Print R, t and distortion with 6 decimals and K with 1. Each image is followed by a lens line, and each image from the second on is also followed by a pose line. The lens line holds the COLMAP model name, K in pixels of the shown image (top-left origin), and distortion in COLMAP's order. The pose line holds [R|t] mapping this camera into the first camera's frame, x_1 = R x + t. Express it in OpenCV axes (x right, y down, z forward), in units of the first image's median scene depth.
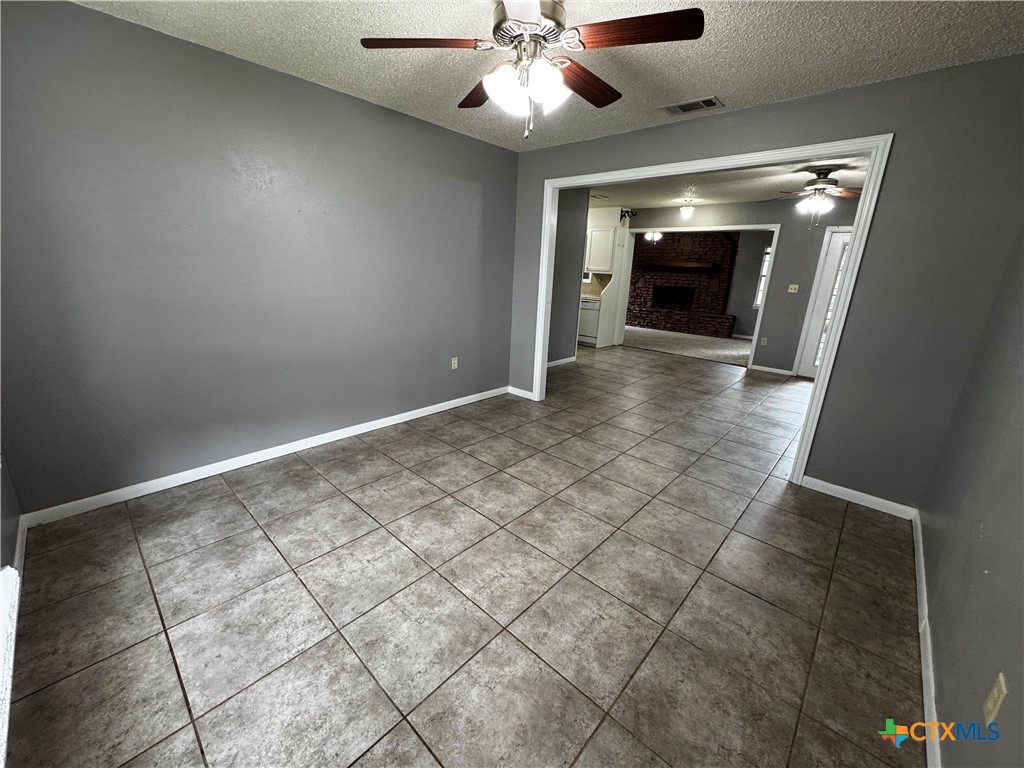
lens RADIAL K [[407.6, 0, 512.3], [0, 407.6, 382.8], [0, 0, 1]] dist [-0.003104, 0.000087]
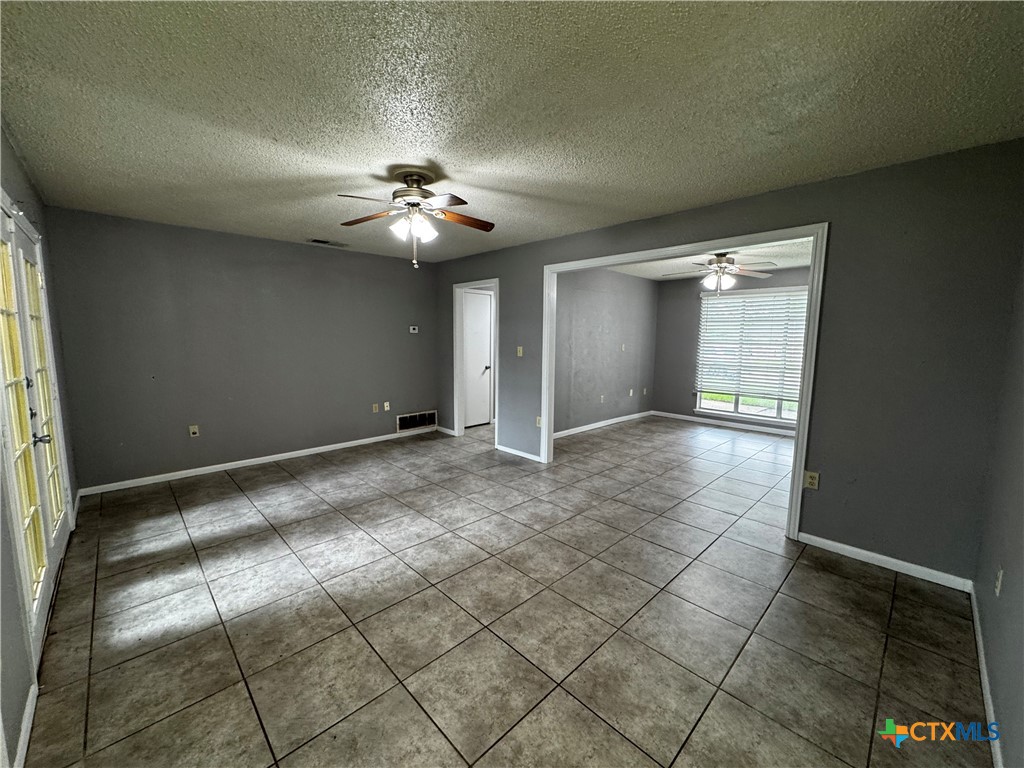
lens RADIAL K [[407.6, 0, 512.3], [0, 407.6, 382.8], [0, 0, 1]] dist [-0.003104, 0.000087]
pose [[-0.997268, -0.056449, 0.047639, 0.891603], [-0.033924, 0.922938, 0.383451, -0.754074], [-0.065613, 0.380787, -0.922332, 2.719218]]
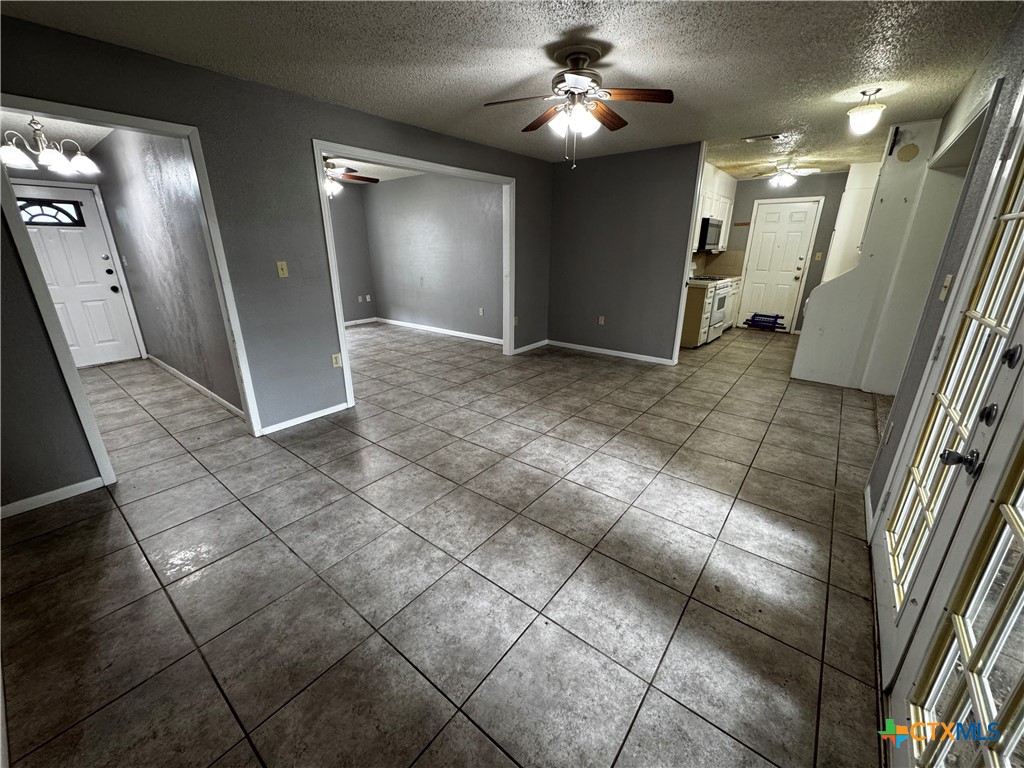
lens RADIAL K [[407.6, 0, 512.3], [0, 407.6, 382.8], [0, 0, 1]] dist [-0.003104, 0.000087]
pose [[0.073954, 0.281180, -0.956801, 2.267319], [-0.271593, 0.928842, 0.251971, -0.347635], [0.959567, 0.241226, 0.145058, 1.493655]]
